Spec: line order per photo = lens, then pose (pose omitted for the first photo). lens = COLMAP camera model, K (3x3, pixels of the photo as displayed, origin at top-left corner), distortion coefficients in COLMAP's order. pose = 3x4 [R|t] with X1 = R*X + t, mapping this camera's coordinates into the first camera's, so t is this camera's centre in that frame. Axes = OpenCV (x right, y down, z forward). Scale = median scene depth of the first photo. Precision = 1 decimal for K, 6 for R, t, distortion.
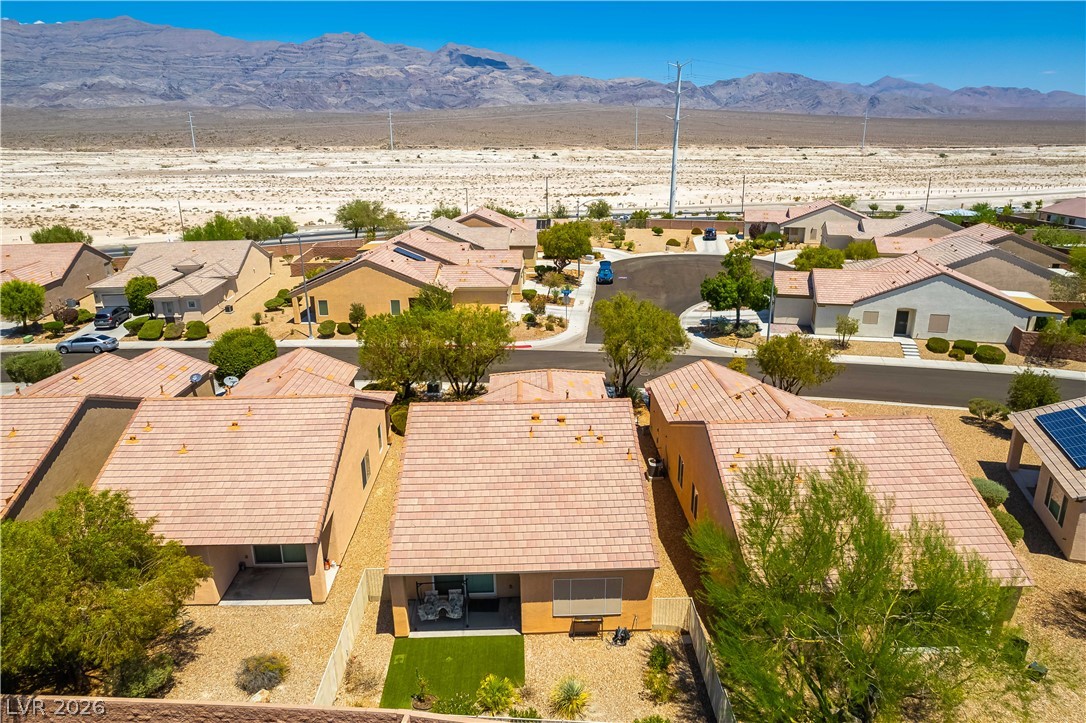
lens RADIAL K [[675.6, 0, 543.7], [0, 675.6, 374.9], [0, 0, 1]] dist [-0.055397, 0.051849]
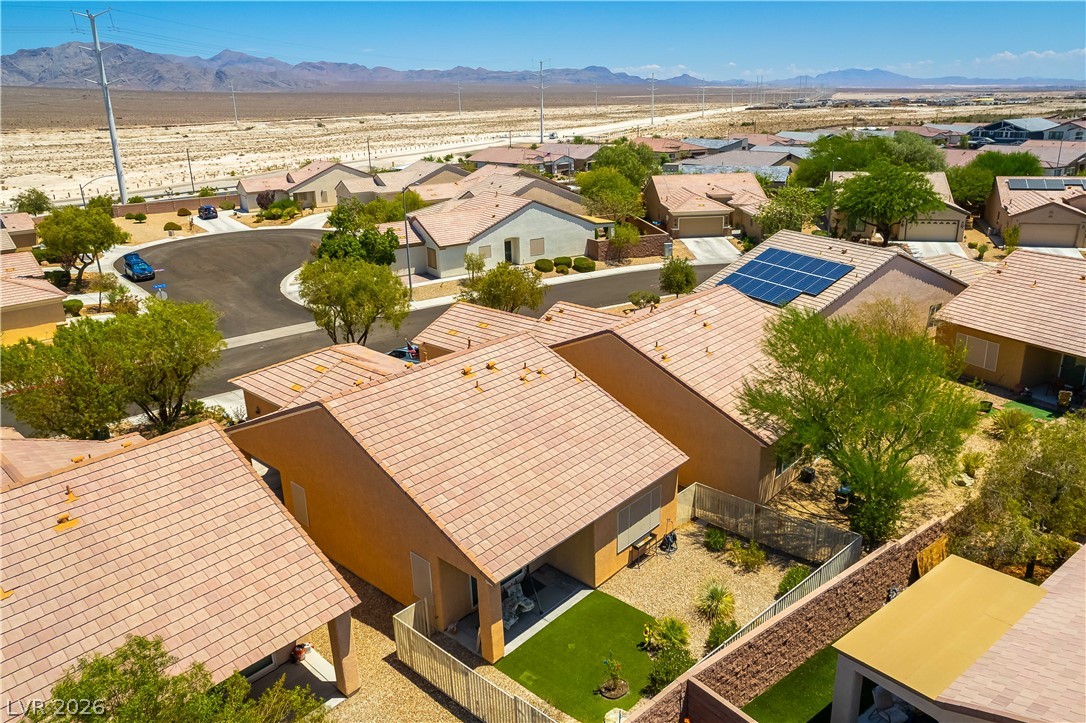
lens RADIAL K [[746.5, 0, 494.5], [0, 746.5, 362.7], [0, 0, 1]] dist [-0.065531, 0.075060]
pose [[0.723898, -0.243232, 0.645609, -0.278275], [0.254609, 0.963920, 0.077671, -0.006006], [-0.641207, 0.108152, 0.759708, 0.121752]]
